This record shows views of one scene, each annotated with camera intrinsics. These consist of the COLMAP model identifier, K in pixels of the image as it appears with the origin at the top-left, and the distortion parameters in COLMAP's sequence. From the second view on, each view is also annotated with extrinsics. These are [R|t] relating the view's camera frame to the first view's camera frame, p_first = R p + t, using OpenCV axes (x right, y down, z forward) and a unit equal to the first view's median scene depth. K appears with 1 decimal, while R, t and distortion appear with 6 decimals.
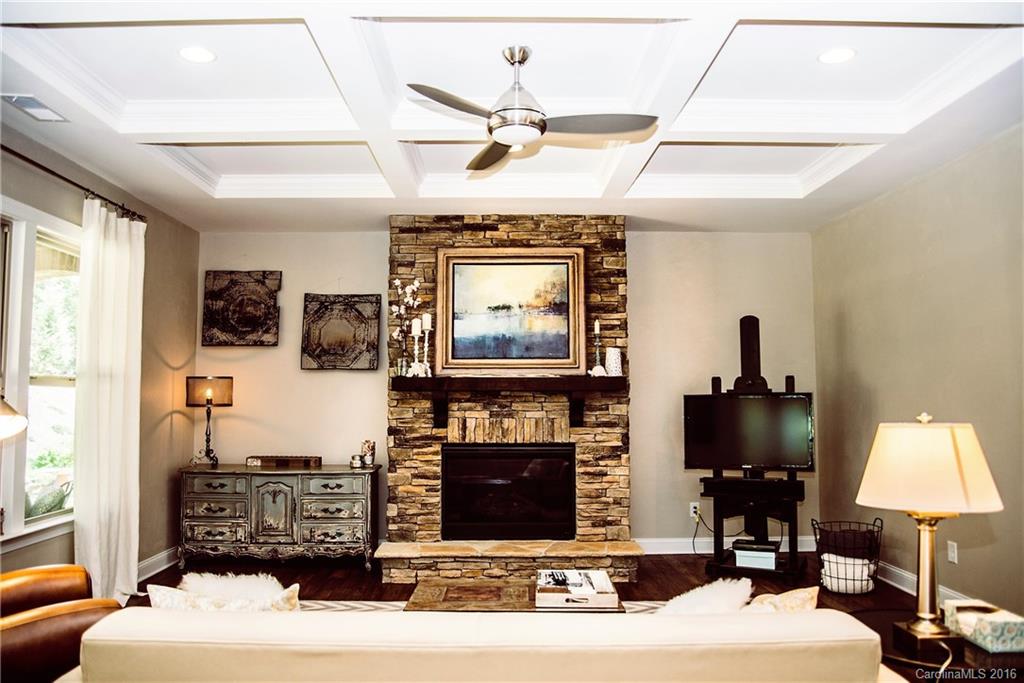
lens RADIAL K [[710.8, 0, 510.1], [0, 710.8, 345.4], [0, 0, 1]] dist [-0.086911, 0.032564]
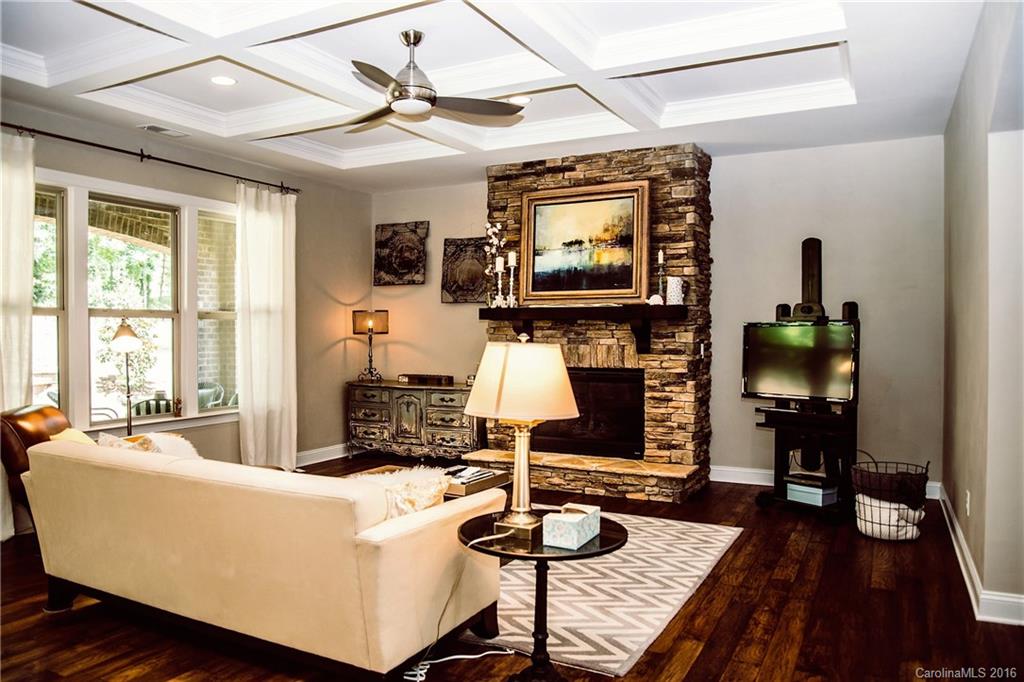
lens RADIAL K [[710.8, 0, 514.7], [0, 710.8, 340.3], [0, 0, 1]] dist [-0.086911, 0.032564]
pose [[0.887133, 0.007244, -0.461457, 0.407371], [0.033089, 0.996305, 0.079253, 0.006067], [0.460327, -0.085577, 0.883615, -0.009821]]
